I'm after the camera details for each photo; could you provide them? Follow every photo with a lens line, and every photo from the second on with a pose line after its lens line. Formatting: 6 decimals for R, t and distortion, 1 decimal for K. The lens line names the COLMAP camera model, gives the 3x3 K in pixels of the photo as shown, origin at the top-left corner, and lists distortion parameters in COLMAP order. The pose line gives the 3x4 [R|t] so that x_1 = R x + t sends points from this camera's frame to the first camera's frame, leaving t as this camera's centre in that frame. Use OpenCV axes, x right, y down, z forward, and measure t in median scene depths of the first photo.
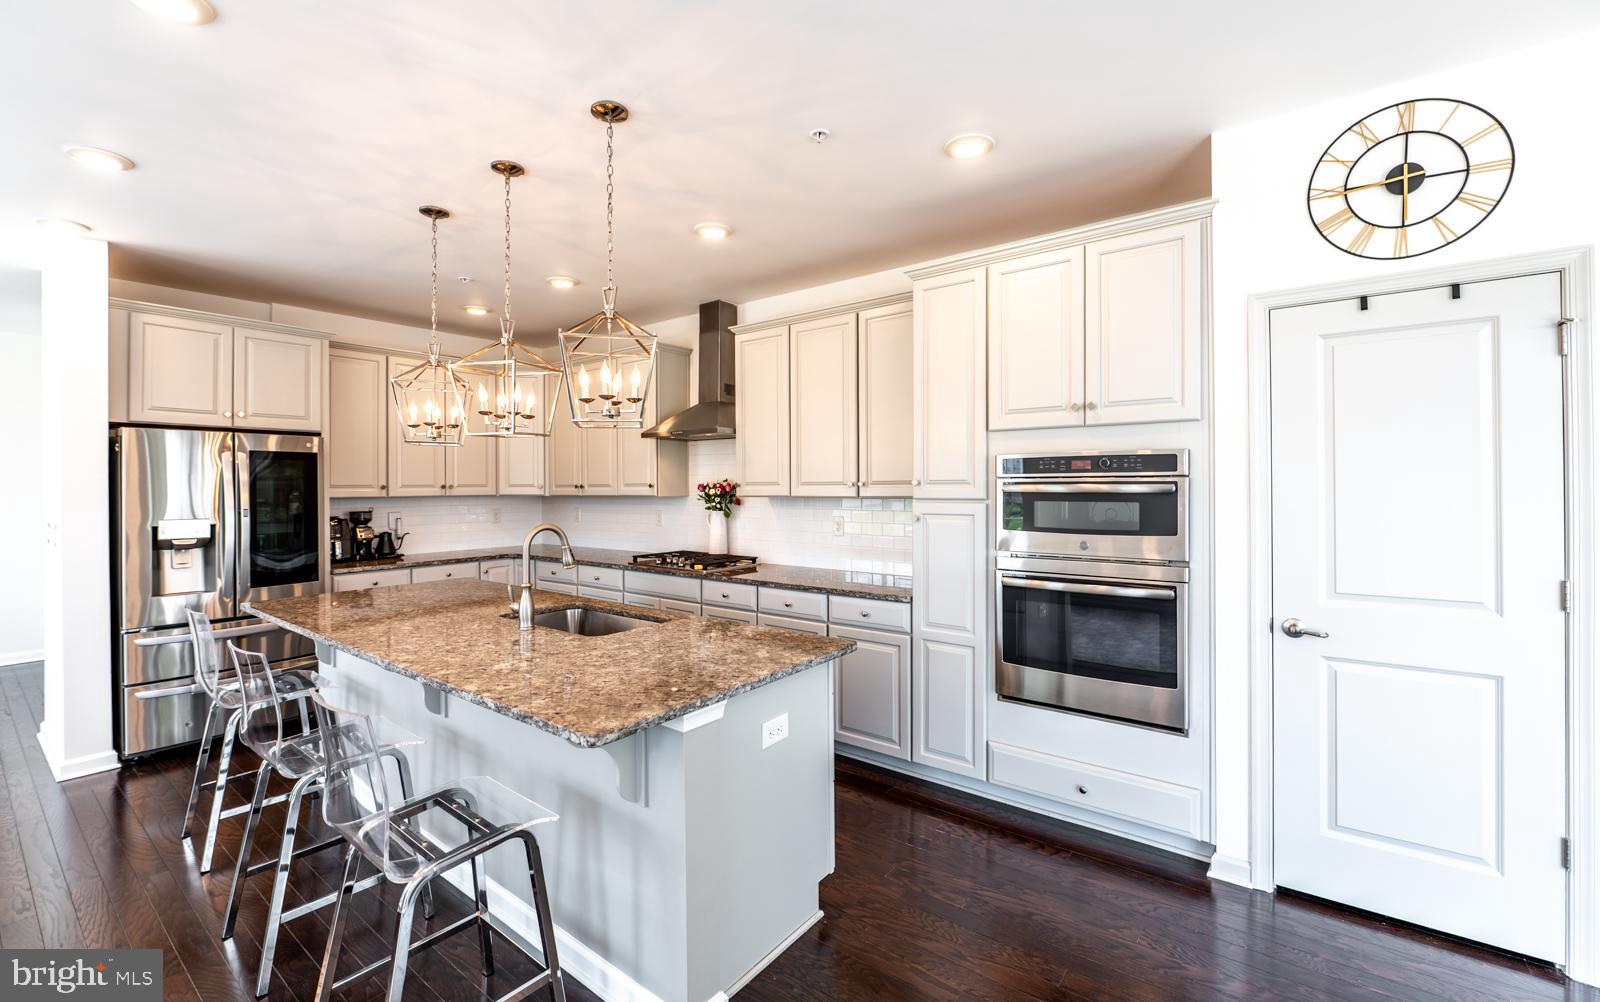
lens RADIAL K [[664.0, 0, 812.0], [0, 664.0, 492.1], [0, 0, 1]] dist [-0.010696, 0.000339]
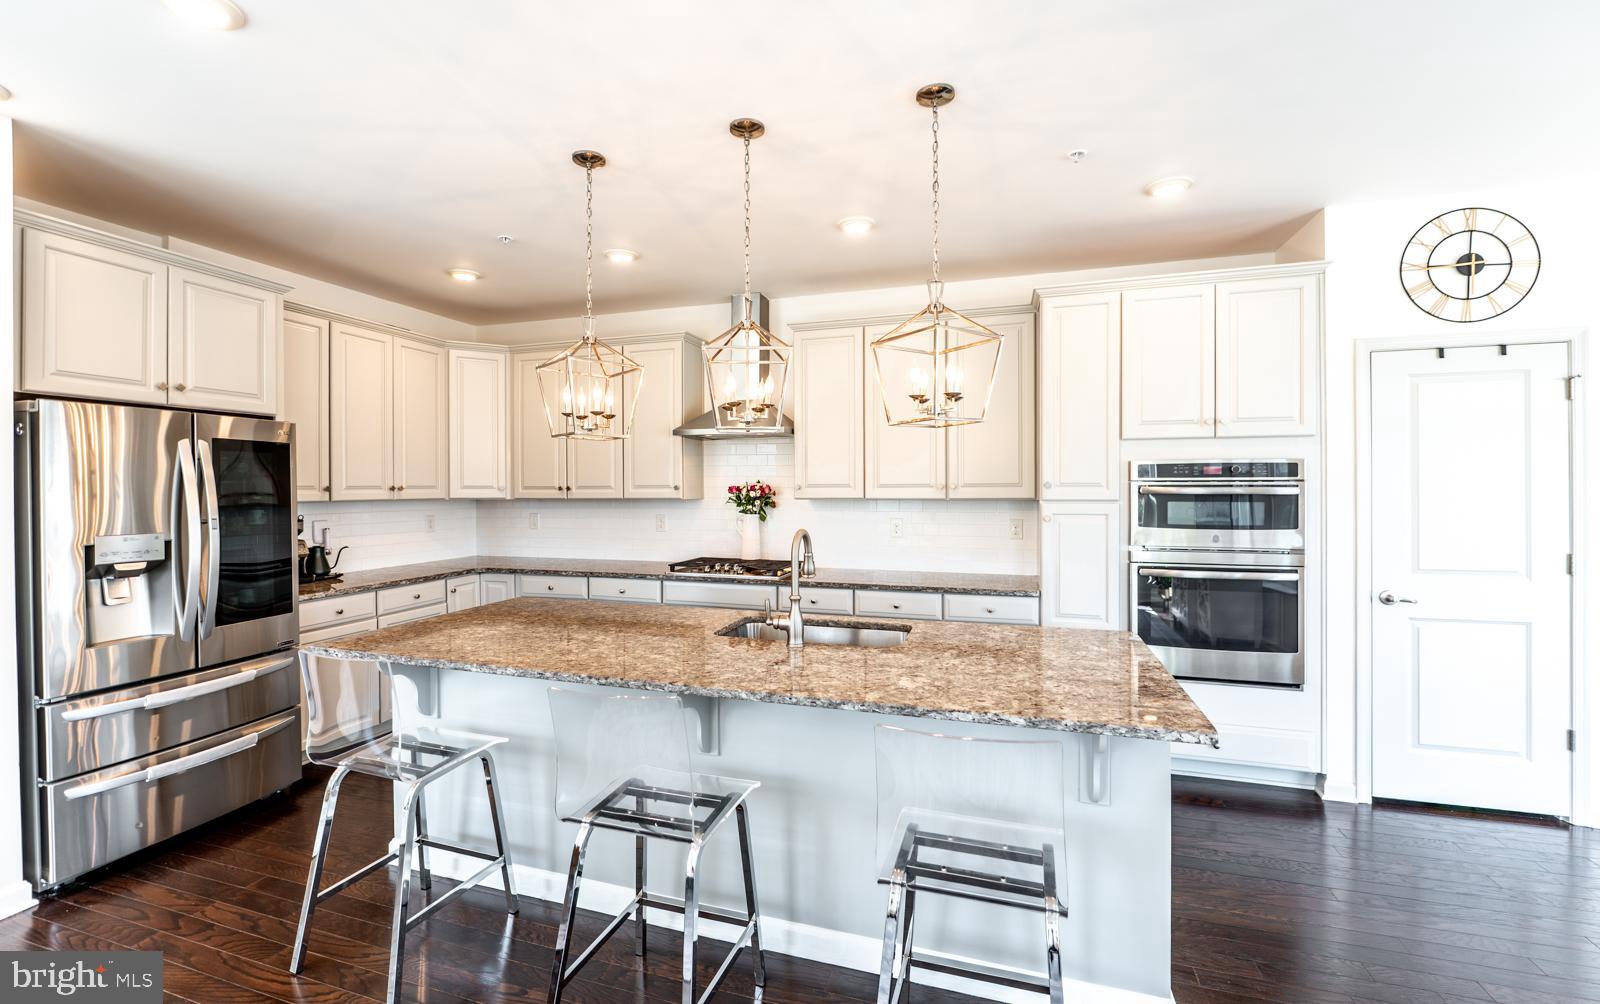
lens RADIAL K [[664.0, 0, 807.7], [0, 664.0, 497.0], [0, 0, 1]] dist [-0.010696, 0.000339]
pose [[0.942723, -0.002676, 0.333565, -0.606981], [0.001413, 0.999991, 0.004027, 0.000081], [-0.333573, -0.003325, 0.942718, 0.120950]]
